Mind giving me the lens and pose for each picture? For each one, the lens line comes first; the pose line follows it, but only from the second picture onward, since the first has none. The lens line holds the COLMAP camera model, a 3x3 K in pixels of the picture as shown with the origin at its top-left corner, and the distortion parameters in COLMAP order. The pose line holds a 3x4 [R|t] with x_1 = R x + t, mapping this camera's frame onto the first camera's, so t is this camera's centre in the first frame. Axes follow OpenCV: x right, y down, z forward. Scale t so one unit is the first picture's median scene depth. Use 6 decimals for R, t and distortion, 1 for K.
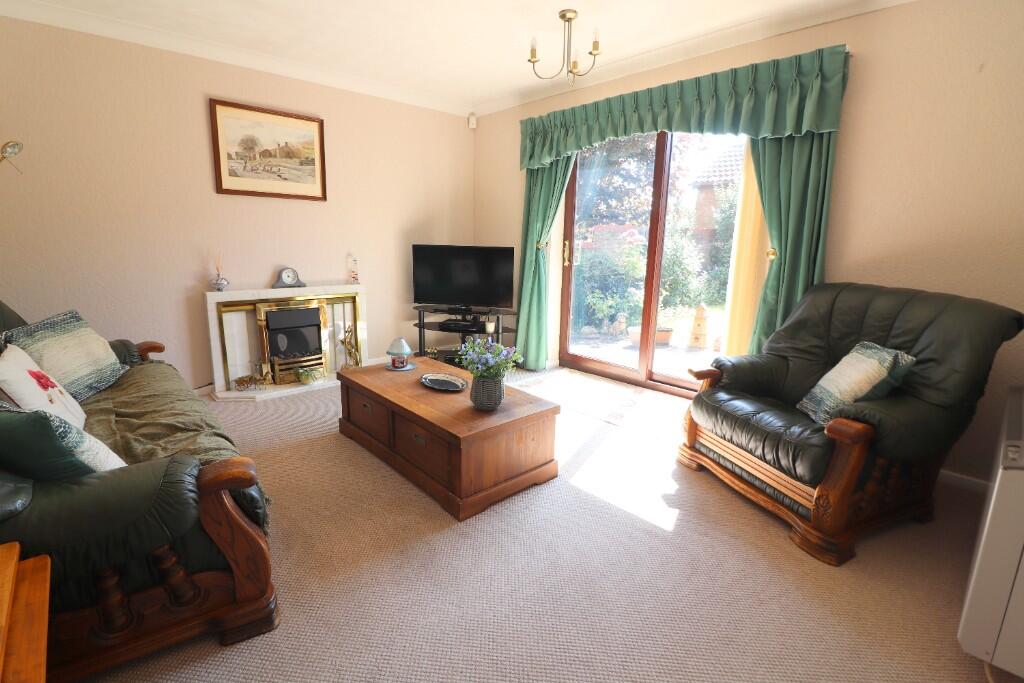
lens RADIAL K [[475.9, 0, 503.9], [0, 475.9, 335.6], [0, 0, 1]] dist [-0.029549, -0.000248]
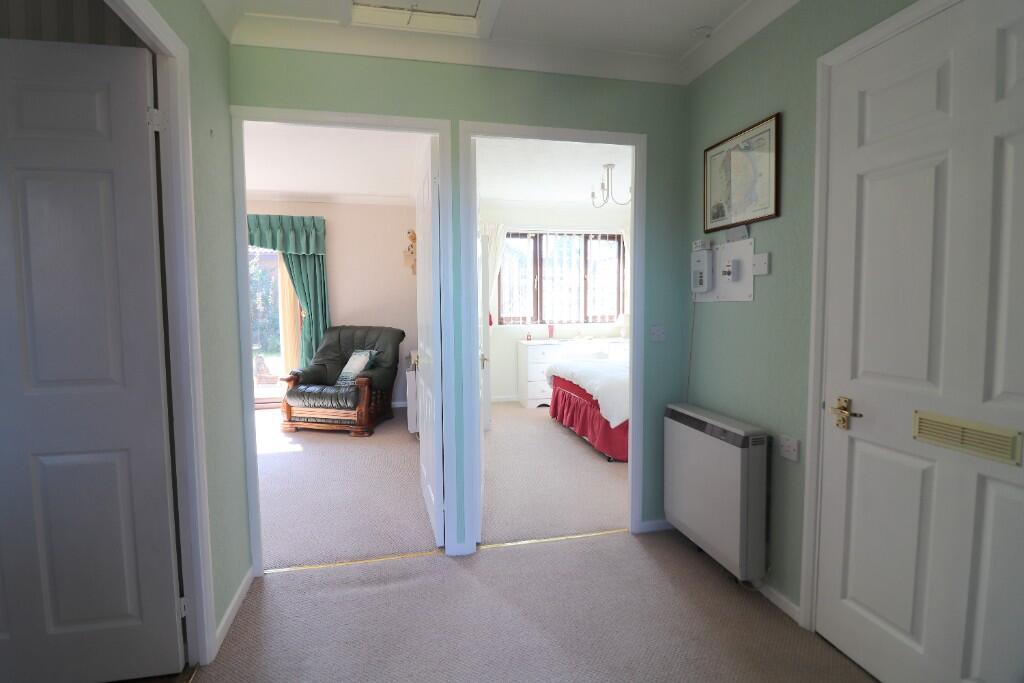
lens RADIAL K [[475.9, 0, 503.9], [0, 475.9, 335.6], [0, 0, 1]] dist [-0.029549, -0.000248]
pose [[0.487578, -0.083725, 0.869056, -0.811933], [0.188785, 0.981953, -0.011315, 0.097350], [-0.852425, 0.169582, 0.494585, -0.708662]]
